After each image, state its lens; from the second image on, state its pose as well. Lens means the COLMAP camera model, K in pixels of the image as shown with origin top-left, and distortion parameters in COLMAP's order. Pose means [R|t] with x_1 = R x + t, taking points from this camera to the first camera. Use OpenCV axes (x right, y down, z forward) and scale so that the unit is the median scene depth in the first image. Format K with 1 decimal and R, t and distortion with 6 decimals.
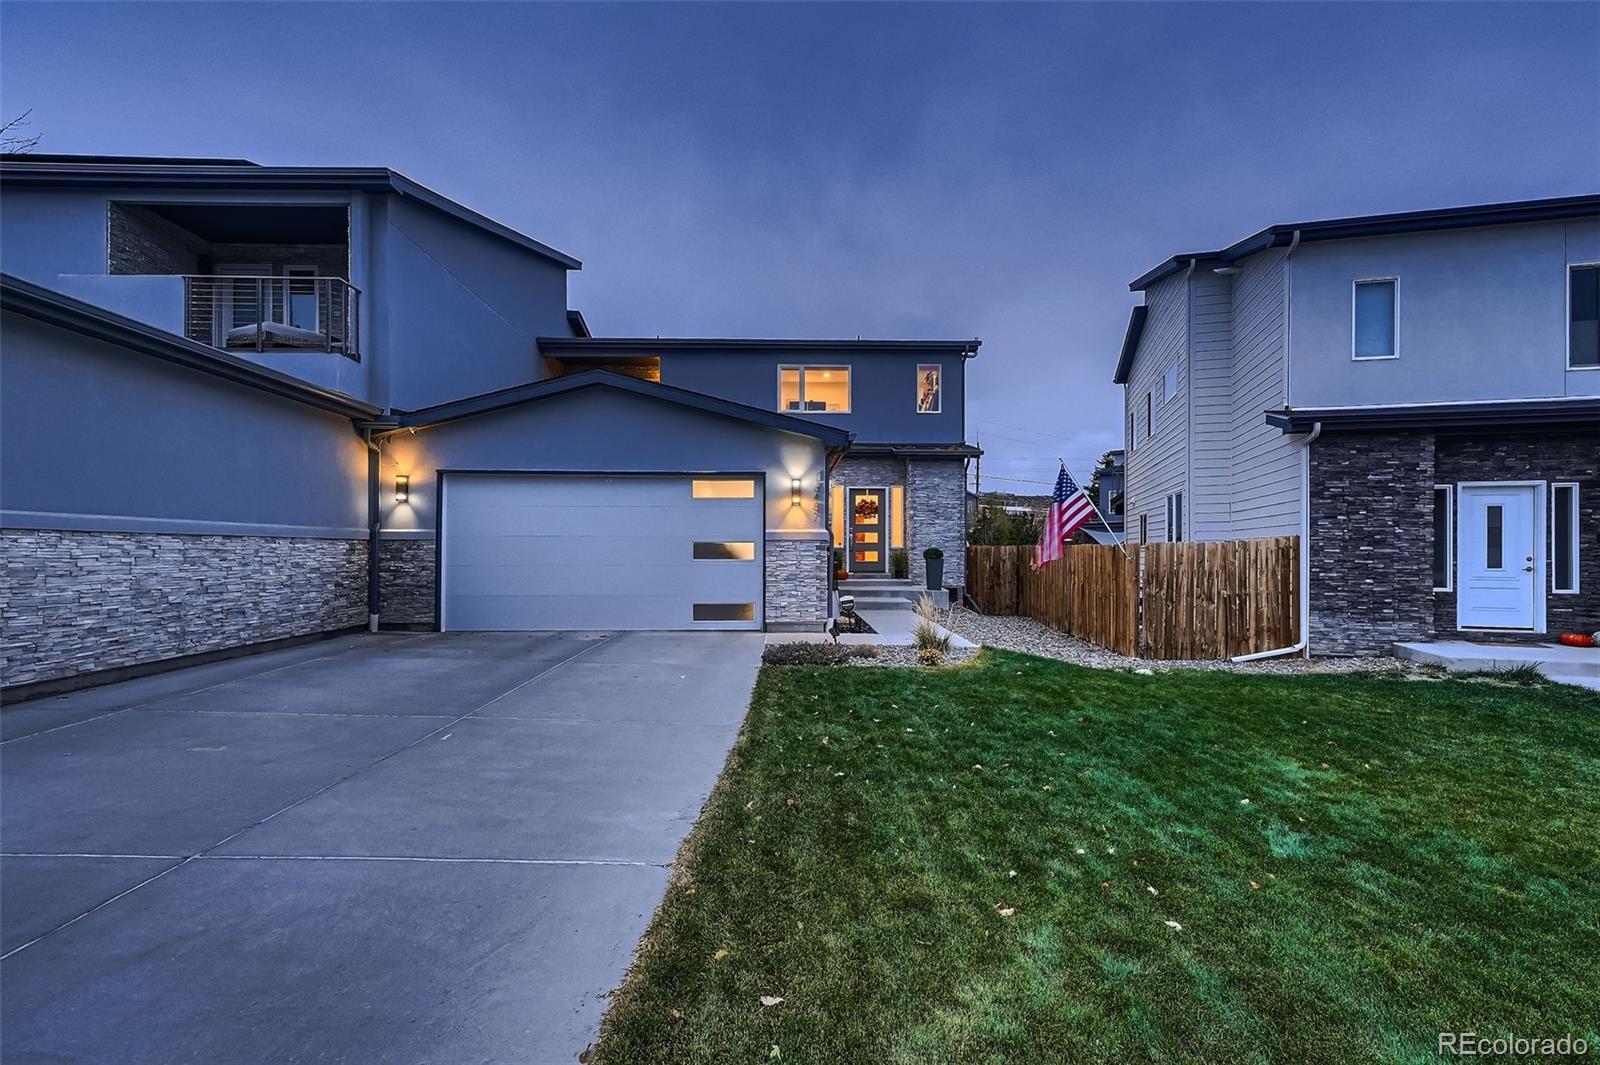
lens RADIAL K [[781.1, 0, 806.1], [0, 781.1, 541.3], [0, 0, 1]] dist [0.022664, -0.002519]
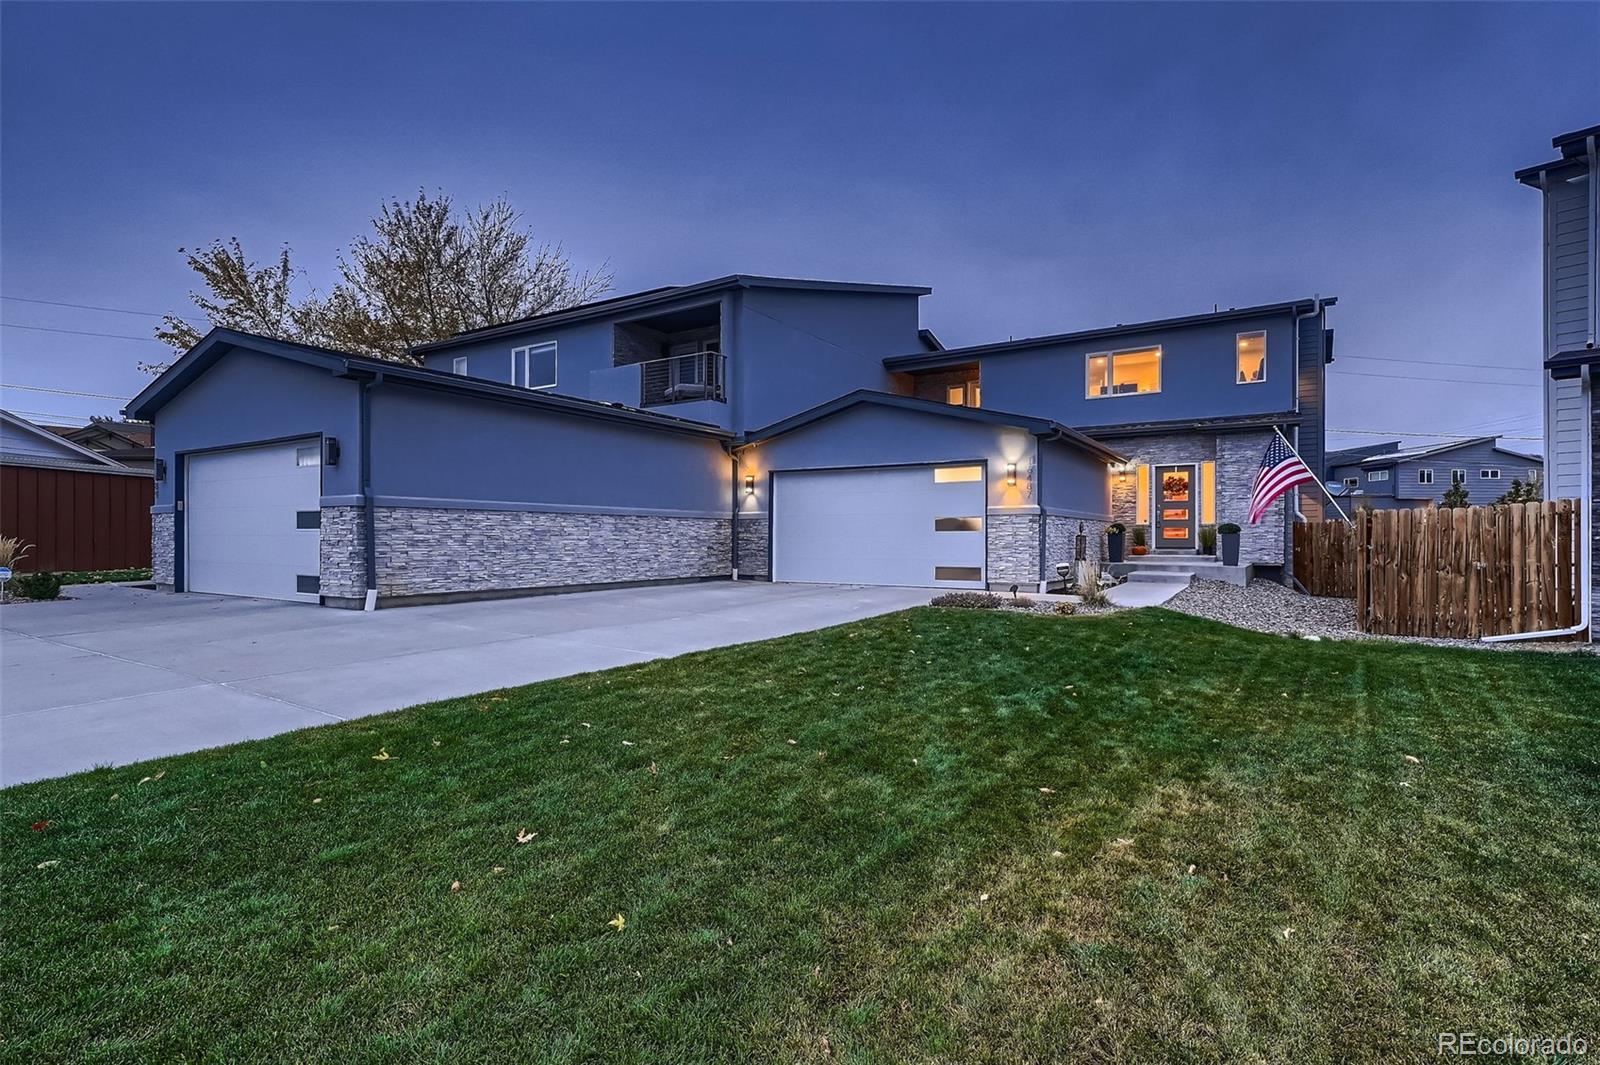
lens RADIAL K [[781.1, 0, 808.9], [0, 781.1, 529.0], [0, 0, 1]] dist [0.022664, -0.002519]
pose [[0.833705, -0.008212, -0.552148, 0.381737], [0.007944, 0.999964, -0.002877, 0.021108], [0.552152, -0.001987, 0.833741, -0.166387]]
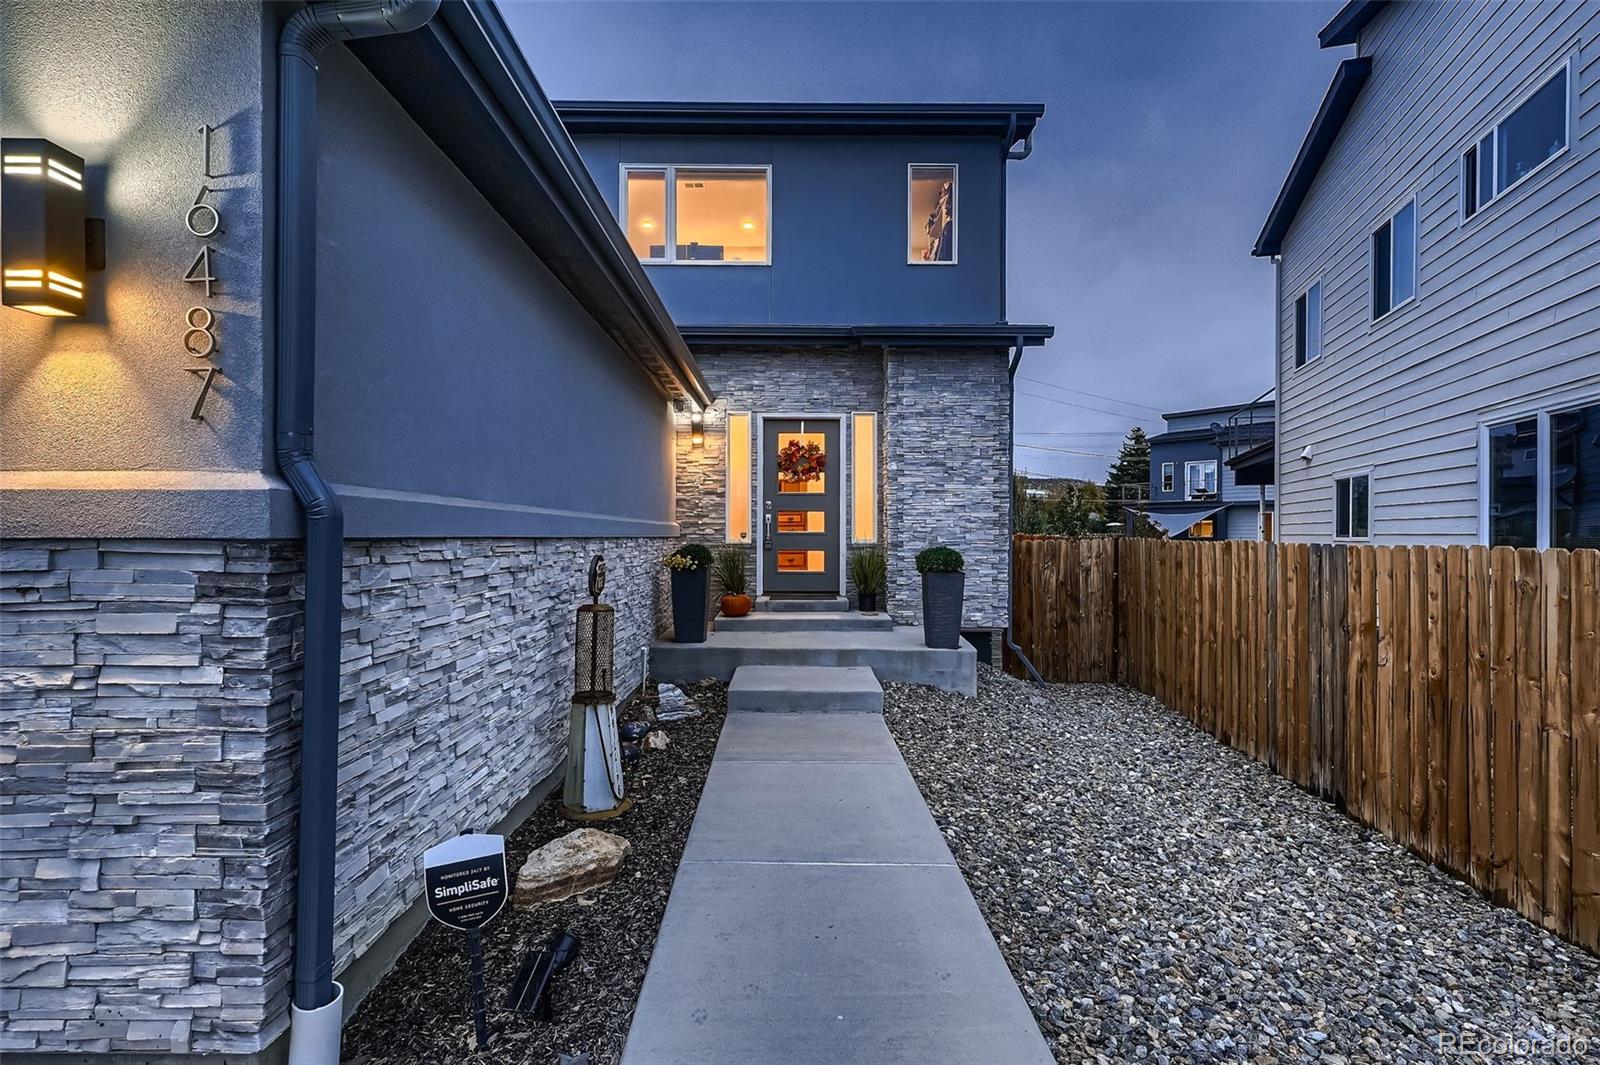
lens RADIAL K [[781.1, 0, 810.4], [0, 781.1, 529.6], [0, 0, 1]] dist [0.022664, -0.002519]
pose [[0.999966, 0.000872, -0.008148, 0.137563], [-0.000820, 0.999979, 0.006448, -0.004552], [0.008153, -0.006441, 0.999946, 0.824117]]
